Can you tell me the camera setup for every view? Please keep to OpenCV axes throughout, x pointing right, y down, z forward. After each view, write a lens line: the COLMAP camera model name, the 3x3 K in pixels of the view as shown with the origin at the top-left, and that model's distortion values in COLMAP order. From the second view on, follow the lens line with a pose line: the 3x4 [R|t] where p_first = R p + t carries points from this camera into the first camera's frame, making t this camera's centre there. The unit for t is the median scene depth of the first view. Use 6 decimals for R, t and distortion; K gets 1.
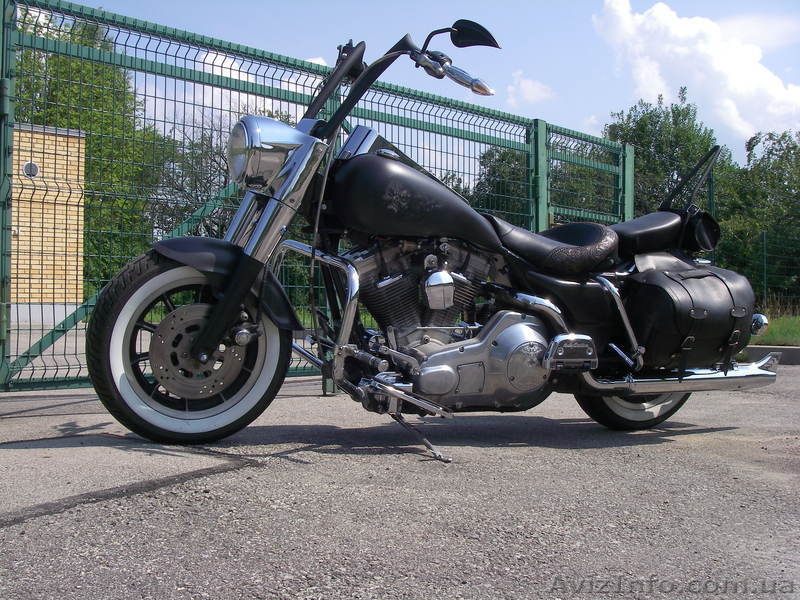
lens RADIAL K [[936.0, 0, 400.0], [0, 936.0, 300.0], [0, 0, 1]] dist [-0.150979, -0.007989]
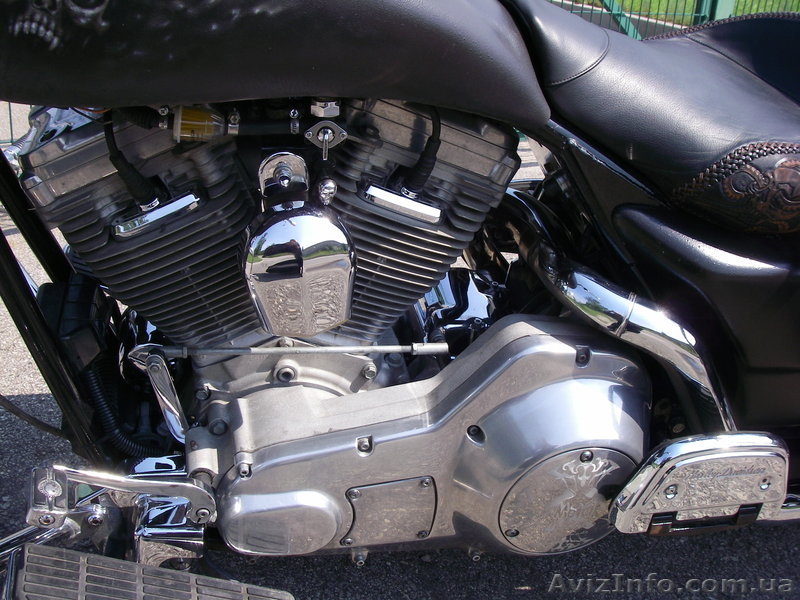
lens RADIAL K [[936.0, 0, 400.0], [0, 936.0, 300.0], [0, 0, 1]] dist [-0.150979, -0.007989]
pose [[0.976987, 0.145632, -0.155844, 0.119464], [-0.070413, 0.909884, 0.408843, -0.125891], [0.201340, -0.388461, 0.899200, 0.720288]]
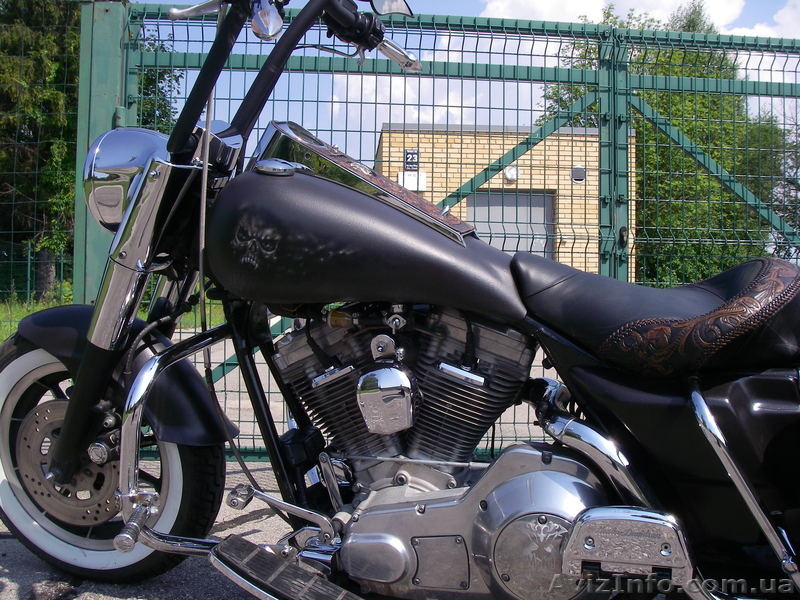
lens RADIAL K [[936.0, 0, 400.0], [0, 936.0, 300.0], [0, 0, 1]] dist [-0.150979, -0.007989]
pose [[0.754078, 0.009252, -0.656720, 0.406719], [-0.003650, 0.999944, 0.009897, -0.073779], [0.656775, -0.005066, 0.754069, 0.575574]]
